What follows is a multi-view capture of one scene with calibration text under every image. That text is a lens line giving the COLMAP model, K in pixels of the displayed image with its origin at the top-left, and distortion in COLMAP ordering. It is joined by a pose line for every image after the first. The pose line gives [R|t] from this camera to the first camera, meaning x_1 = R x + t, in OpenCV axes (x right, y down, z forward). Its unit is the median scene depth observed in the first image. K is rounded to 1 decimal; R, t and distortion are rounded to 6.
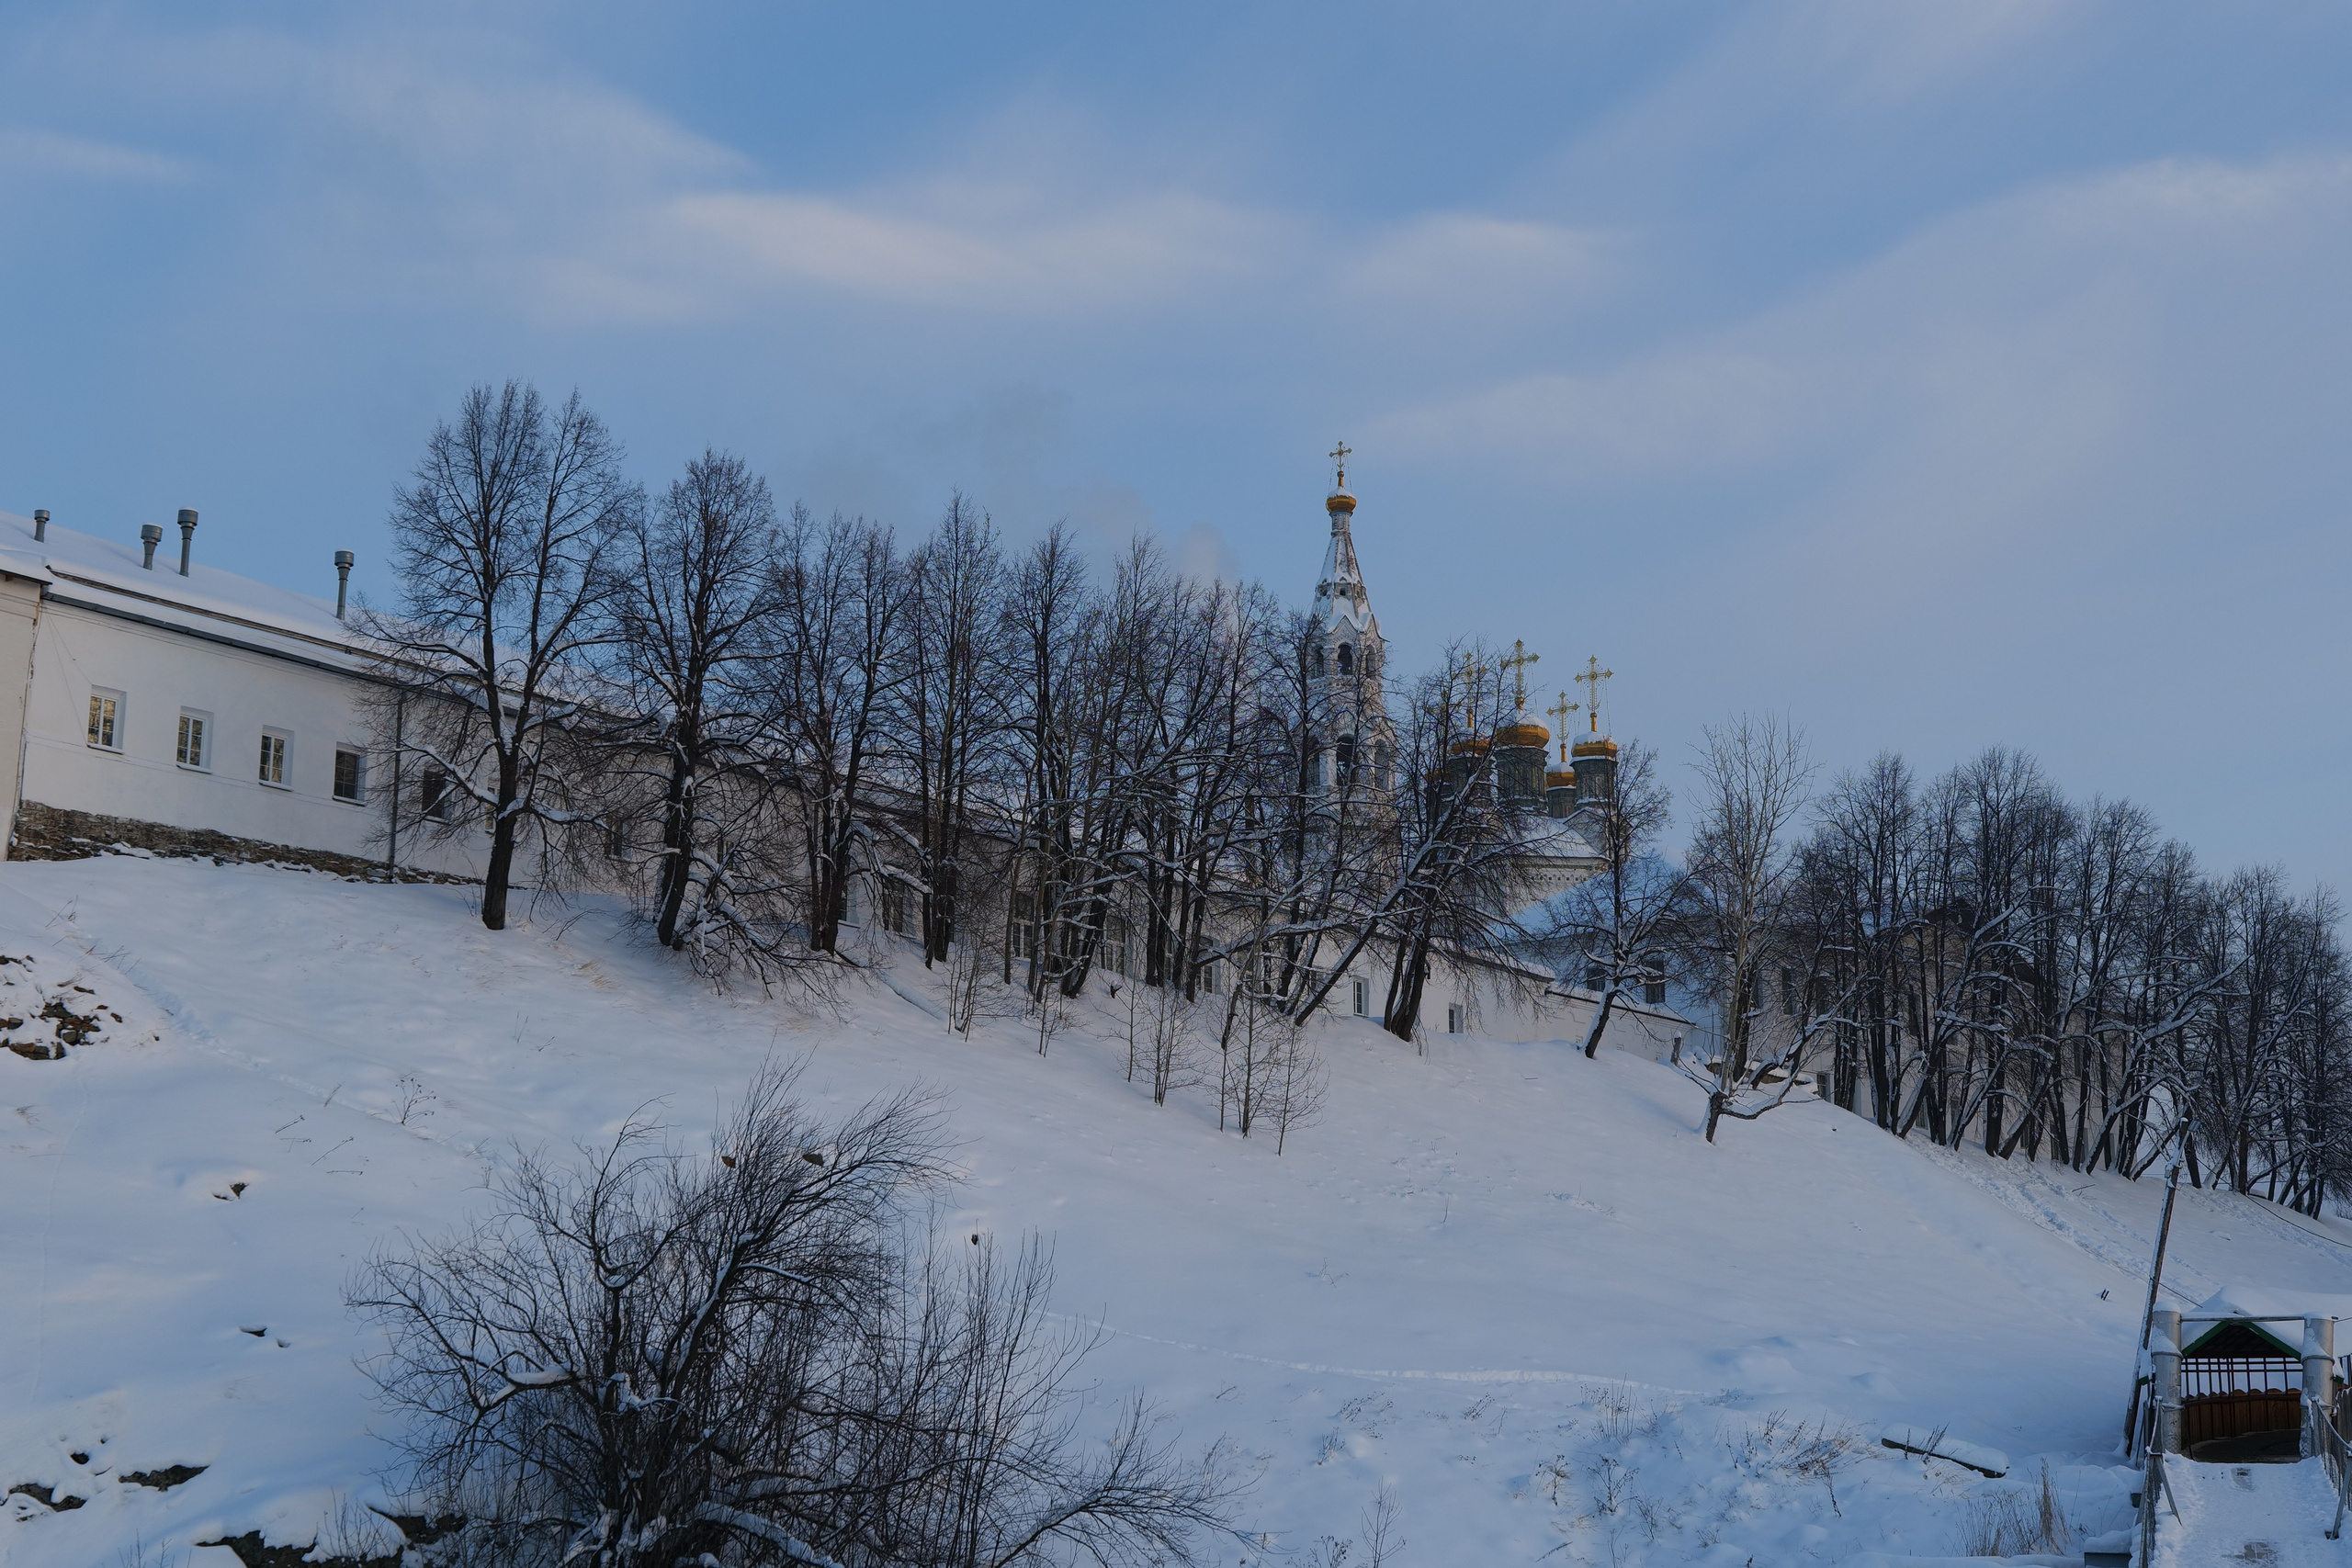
lens RADIAL K [[3263.2, 0, 1195.9], [0, 3263.2, 787.0], [0, 0, 1]] dist [0.007610, 0.039677]
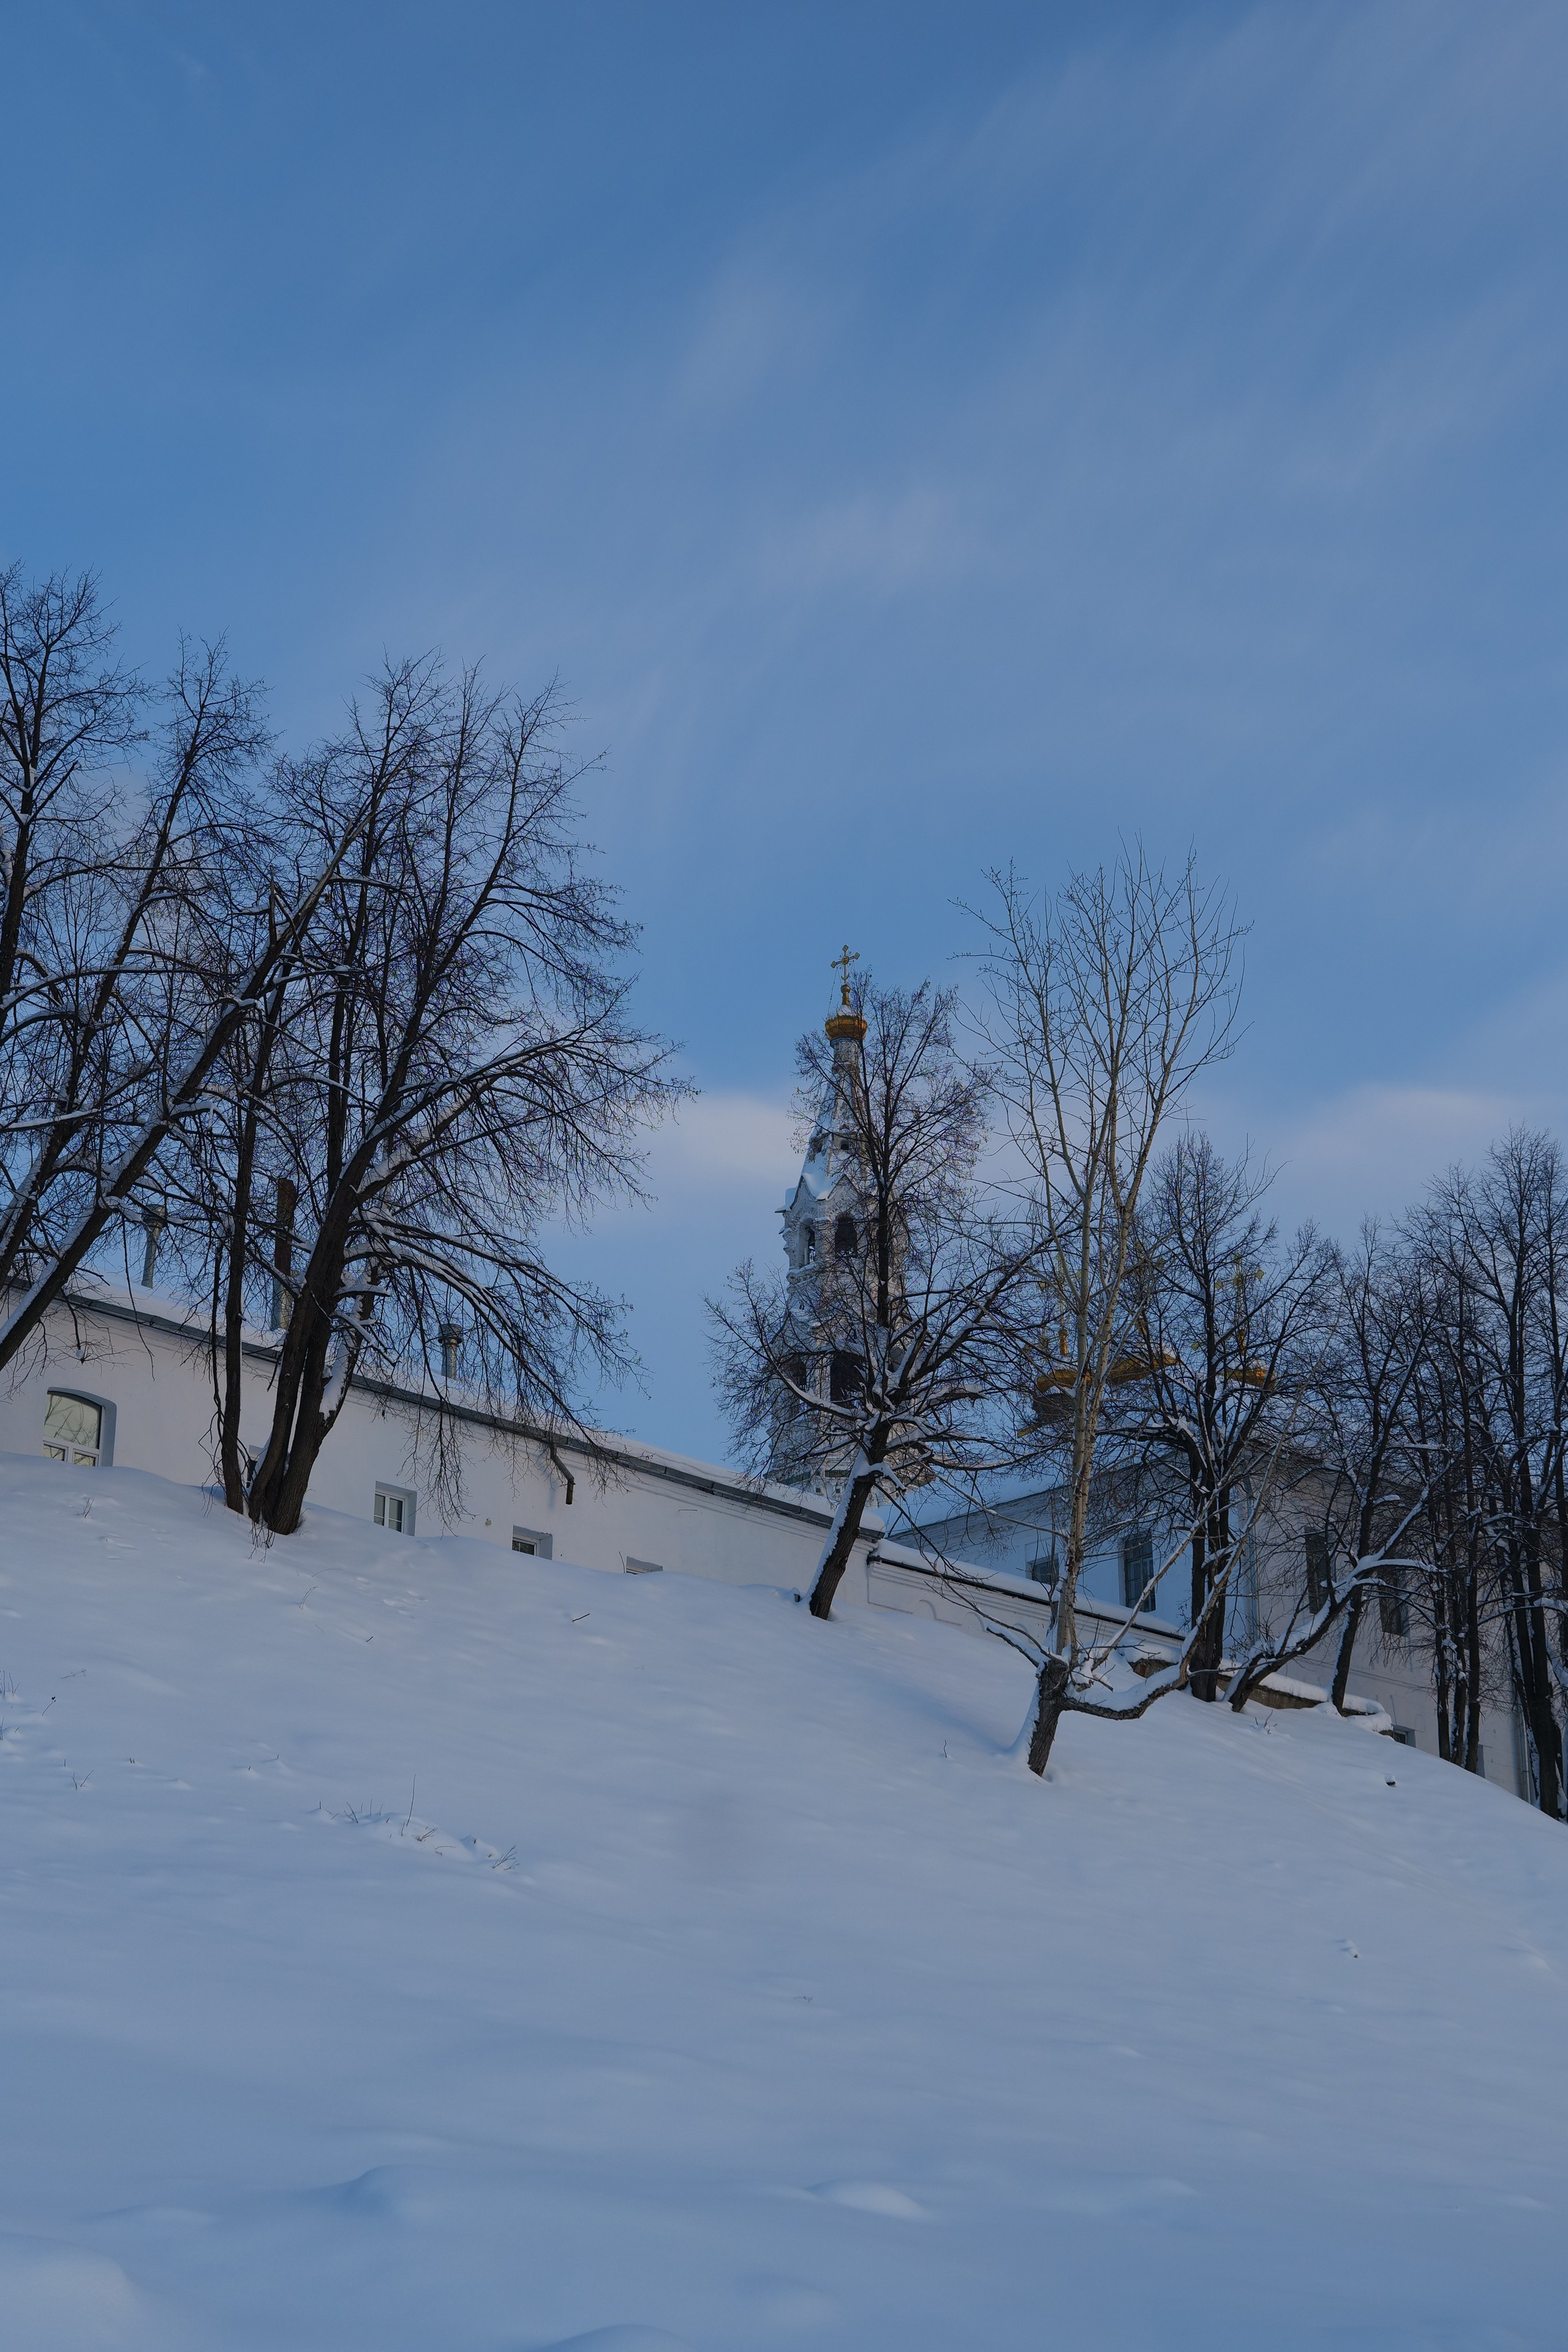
lens RADIAL K [[3267.1, 0, 783.7], [0, 3267.1, 1173.5], [0, 0, 1]] dist [0.009164, 0.074972]
pose [[0.994783, -0.043421, -0.092311, 0.178164], [0.028436, 0.987054, -0.157848, 0.103505], [0.097969, 0.154399, 0.983139, 0.580630]]
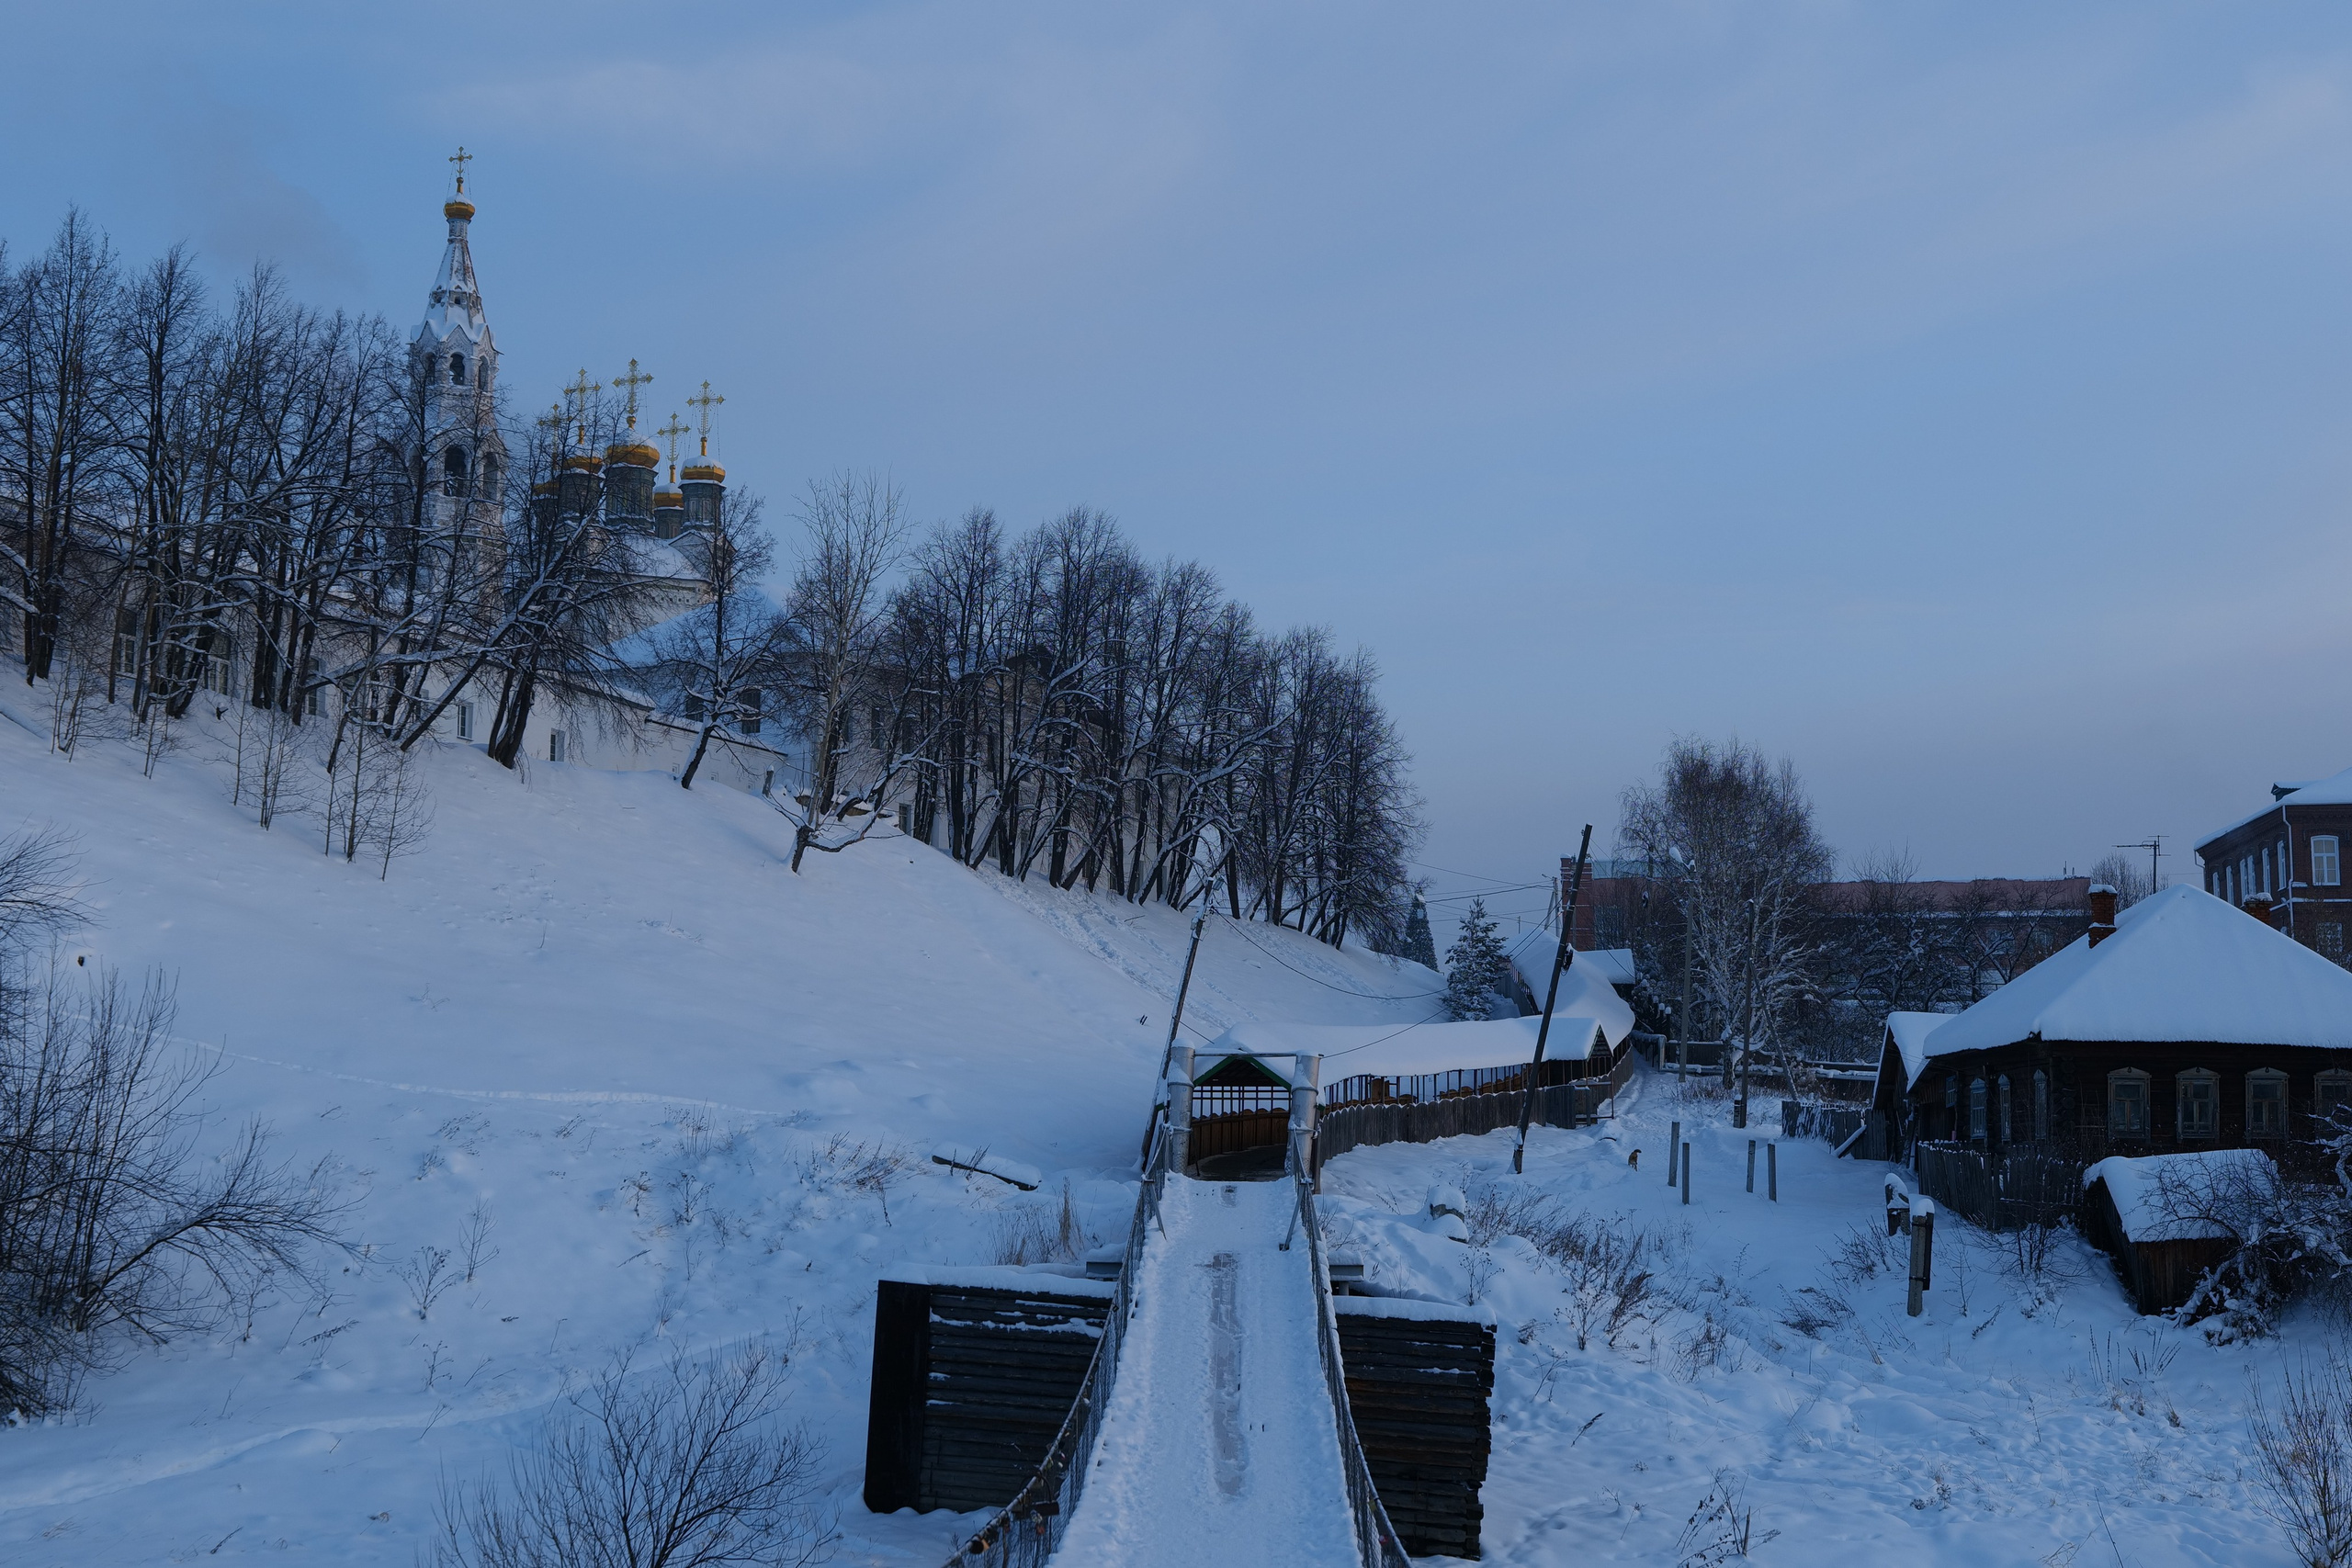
lens RADIAL K [[3263.2, 0, 1195.9], [0, 3263.2, 787.0], [0, 0, 1]] dist [0.007610, 0.039677]
pose [[0.961503, 0.035922, 0.272437, -0.008504], [-0.060847, 0.994640, 0.083598, -0.016826], [-0.267974, -0.096957, 0.958535, -0.056637]]
